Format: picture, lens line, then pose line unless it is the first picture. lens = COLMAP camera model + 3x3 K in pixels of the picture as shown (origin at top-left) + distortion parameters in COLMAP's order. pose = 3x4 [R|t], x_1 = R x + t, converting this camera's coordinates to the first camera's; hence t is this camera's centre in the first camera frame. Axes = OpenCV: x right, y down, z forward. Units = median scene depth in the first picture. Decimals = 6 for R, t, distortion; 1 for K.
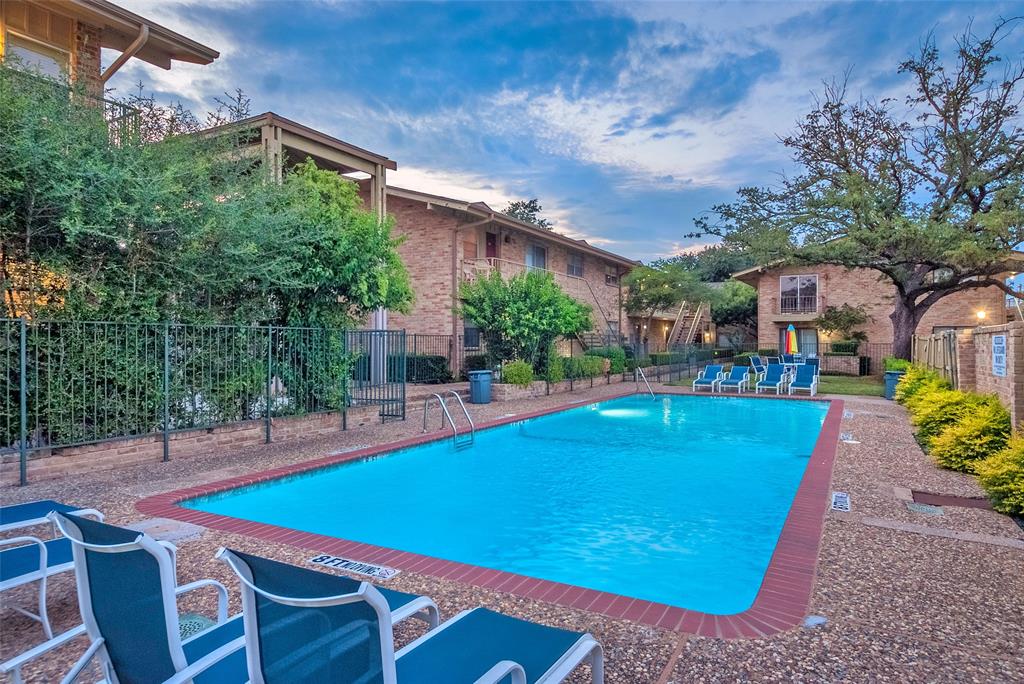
lens RADIAL K [[560.3, 0, 593.3], [0, 560.3, 337.8], [0, 0, 1]] dist [0.042190, -0.035830]
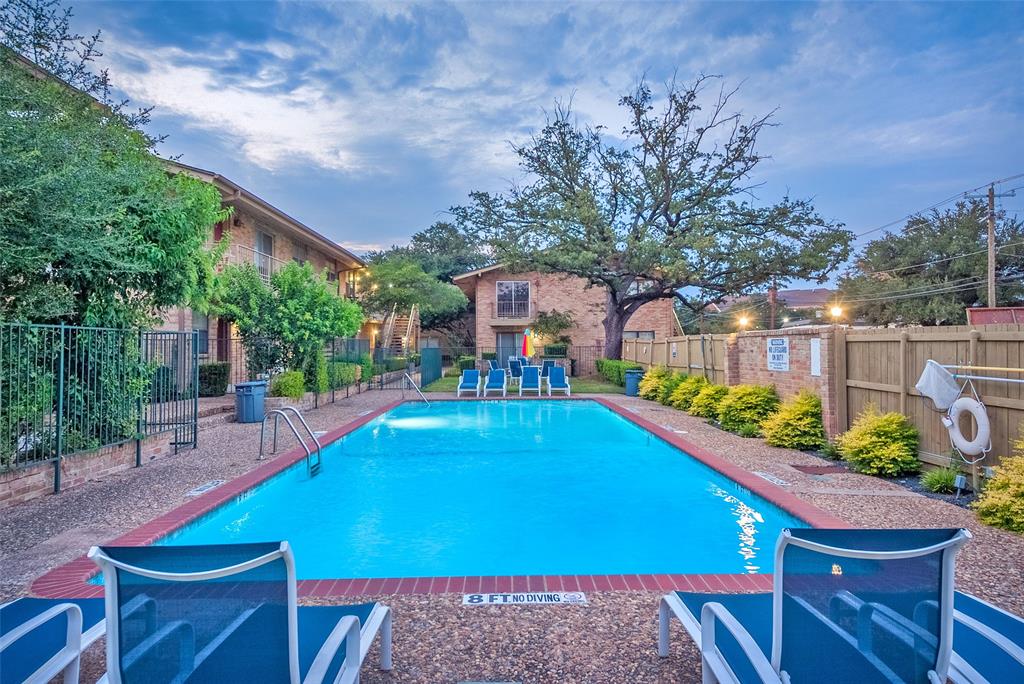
lens RADIAL K [[591.7, 0, 511.8], [0, 591.7, 338.0], [0, 0, 1]] dist [0.066634, -0.046309]
pose [[0.897371, -0.000769, 0.441276, -0.199310], [0.004014, 0.999971, -0.006419, 0.001058], [-0.441258, 0.007531, 0.897349, 0.039859]]
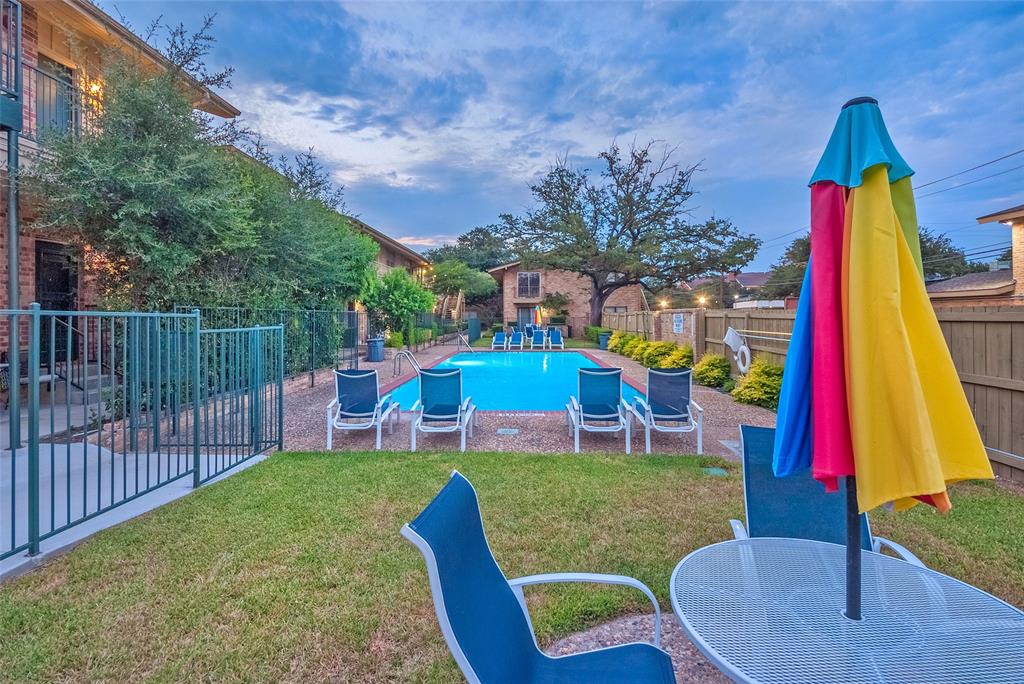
lens RADIAL K [[455.9, 0, 512.2], [0, 455.9, 314.3], [0, 0, 1]] dist [0.026831, 0.000017]
pose [[0.914535, -0.004336, 0.404483, -0.288455], [0.002831, 0.999987, 0.004319, -0.006585], [-0.404497, -0.002805, 0.914535, -0.170552]]
